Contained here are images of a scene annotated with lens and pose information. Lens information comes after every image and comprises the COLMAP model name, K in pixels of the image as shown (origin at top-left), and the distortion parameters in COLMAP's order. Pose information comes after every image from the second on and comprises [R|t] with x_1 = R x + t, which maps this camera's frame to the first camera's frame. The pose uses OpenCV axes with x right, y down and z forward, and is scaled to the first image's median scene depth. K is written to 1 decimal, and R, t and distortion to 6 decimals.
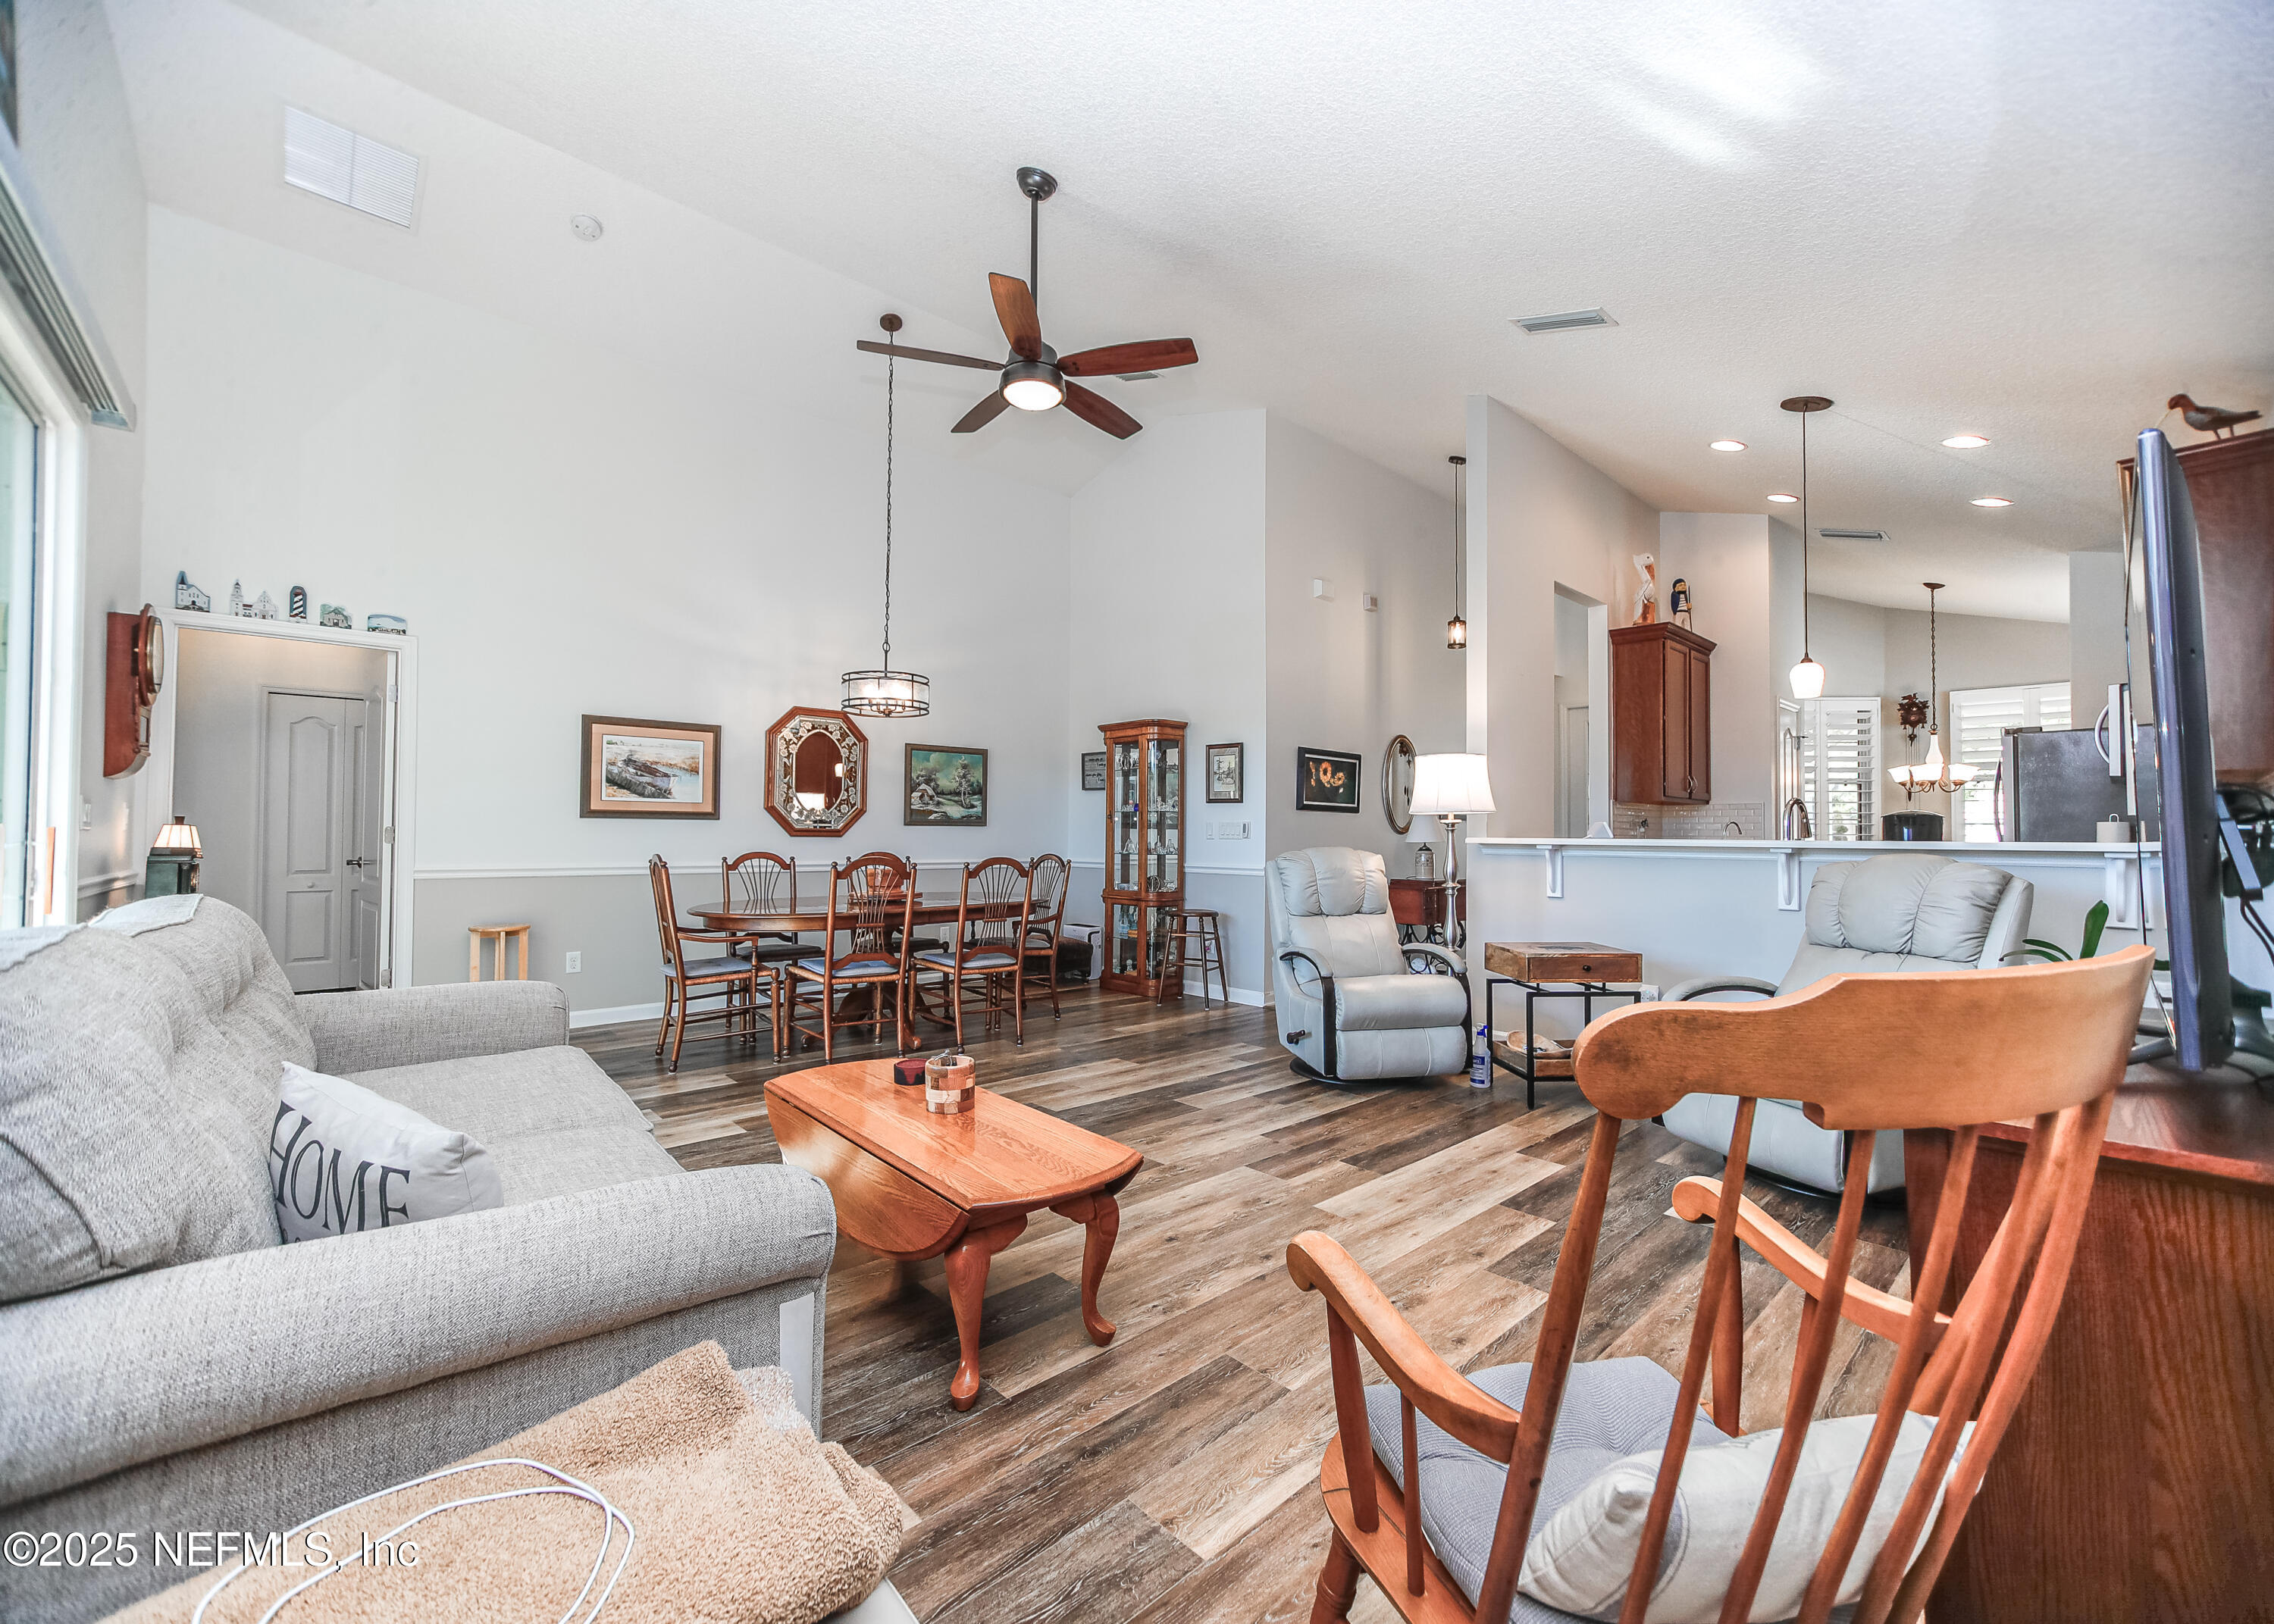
lens RADIAL K [[919.8, 0, 1133.0], [0, 919.8, 815.6], [0, 0, 1]] dist [-0.000481, -0.000003]
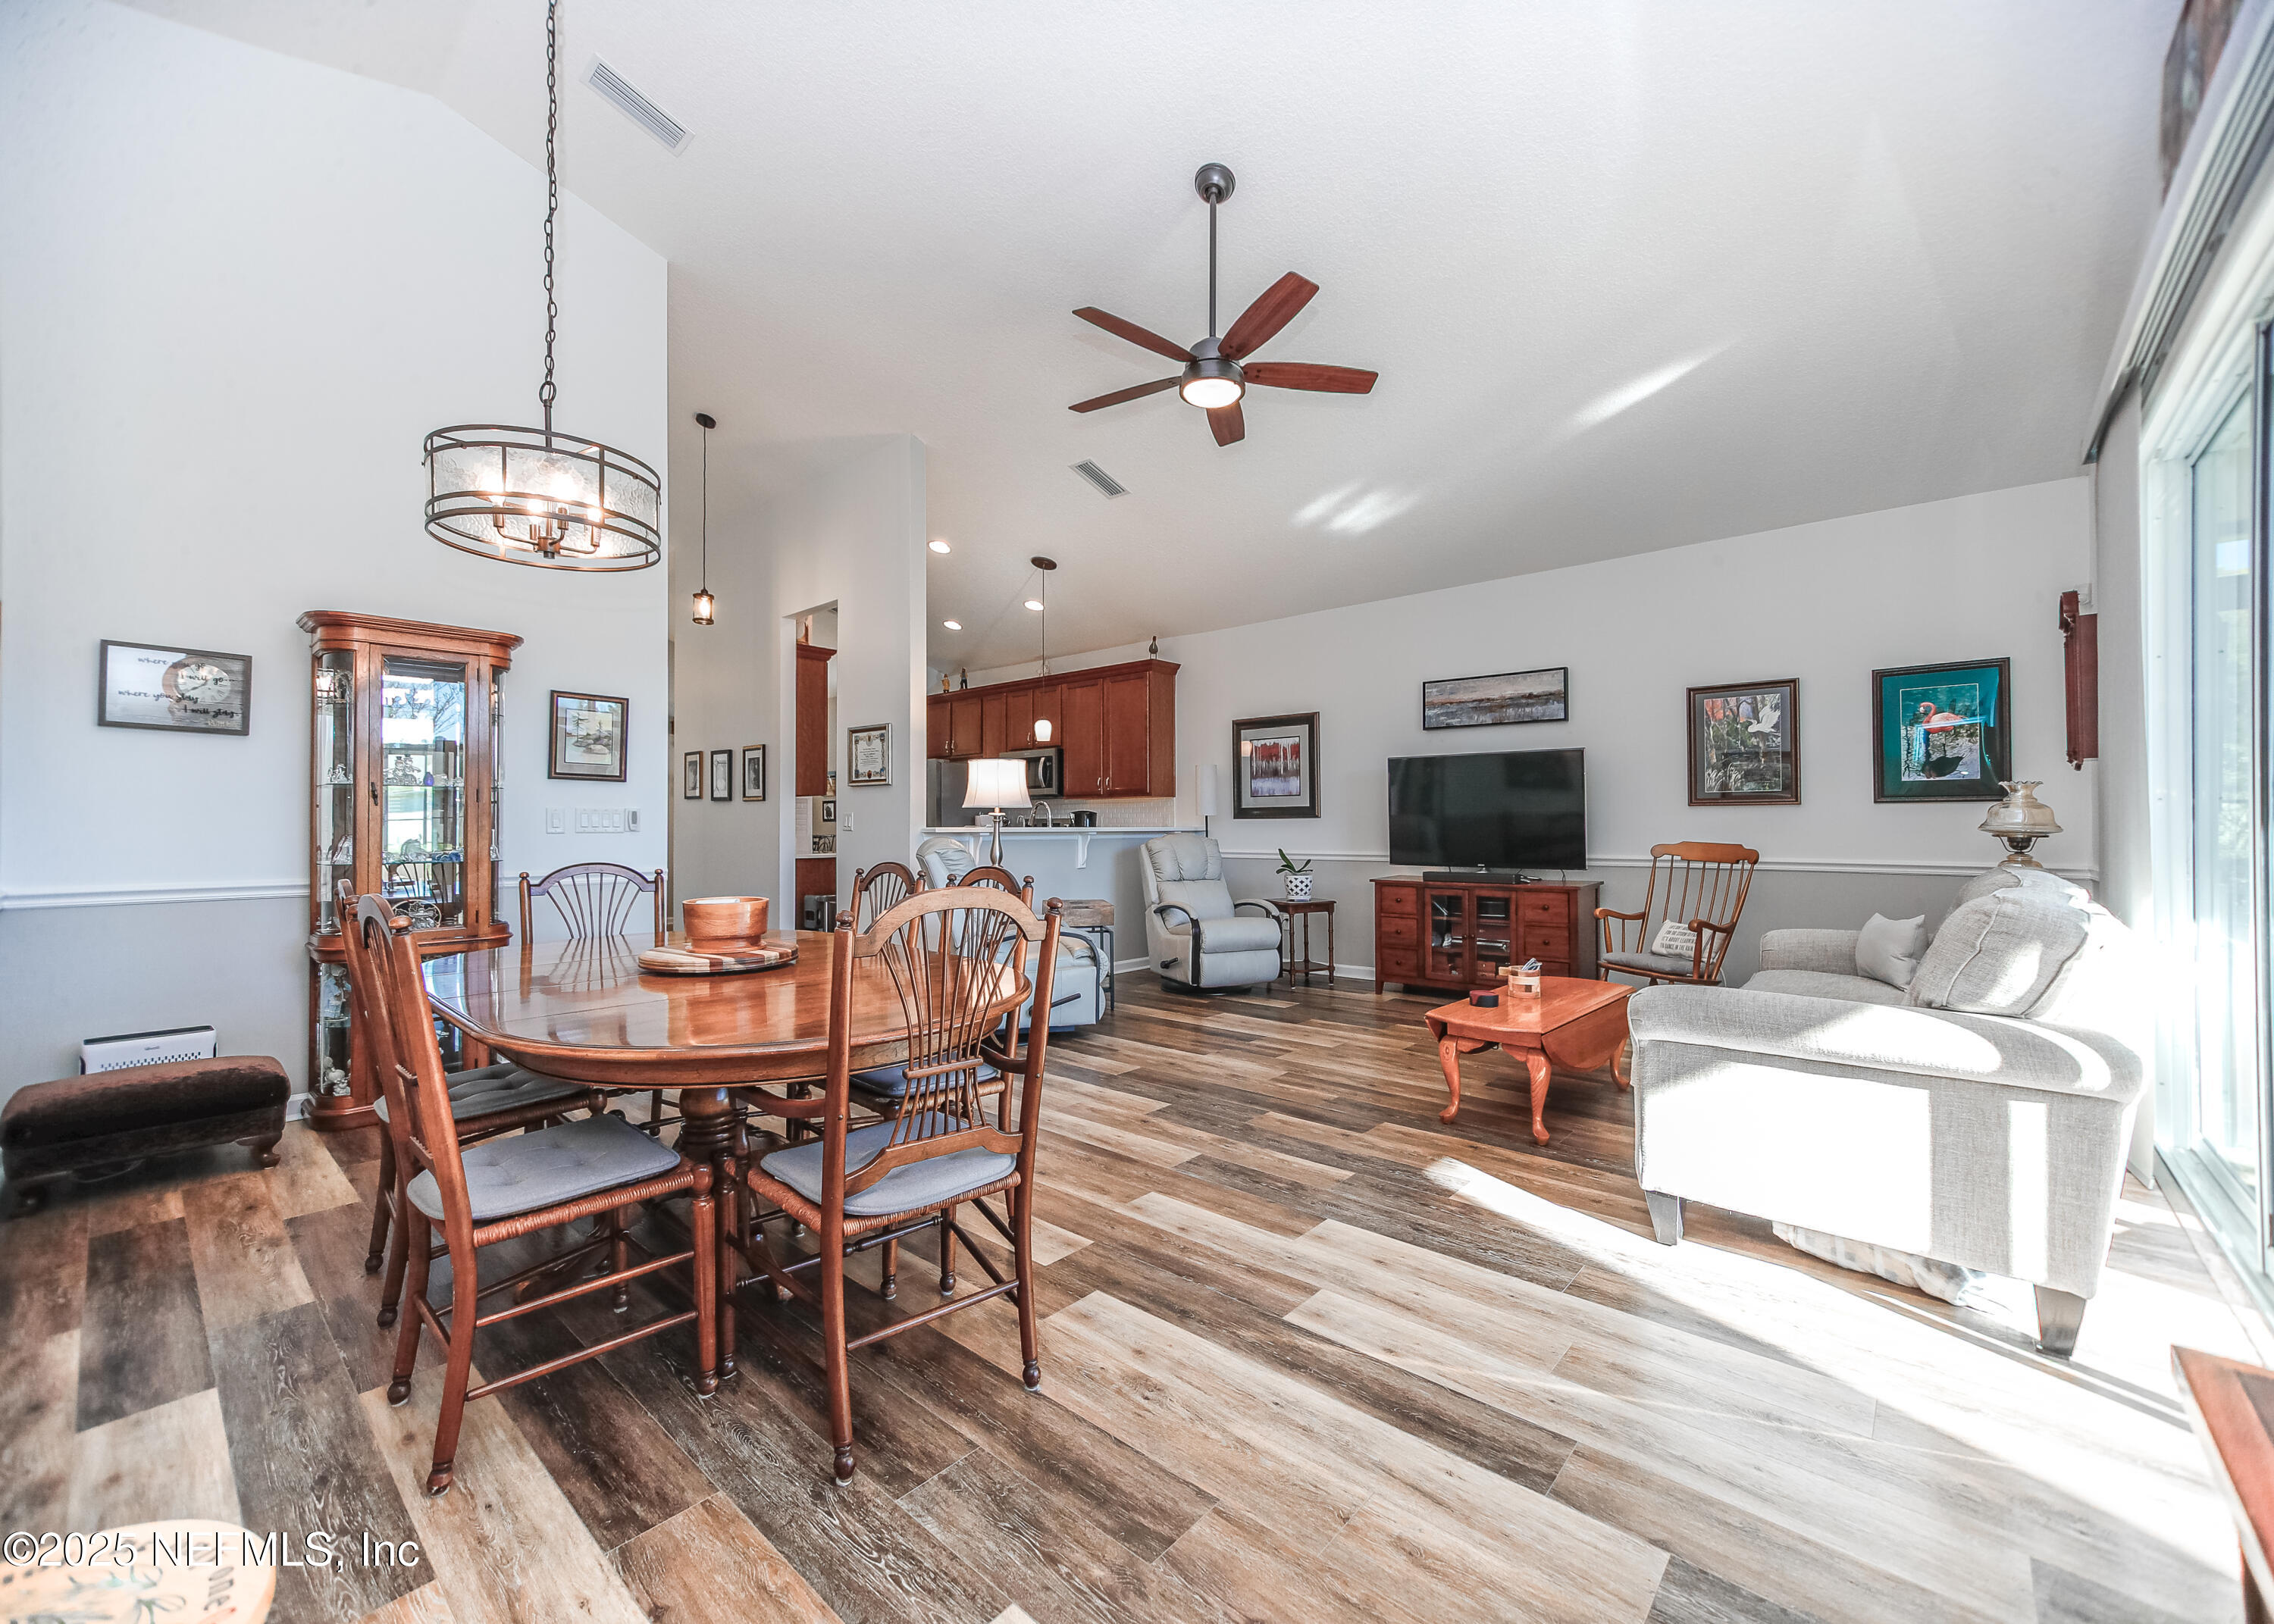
lens RADIAL K [[919.8, 0, 1146.0], [0, 919.8, 810.5], [0, 0, 1]] dist [-0.000481, -0.000003]
pose [[-0.104937, 0.007010, 0.994454, -1.001756], [-0.020446, 0.999749, -0.009205, 0.010337], [-0.994269, -0.021298, -0.104767, 1.061110]]
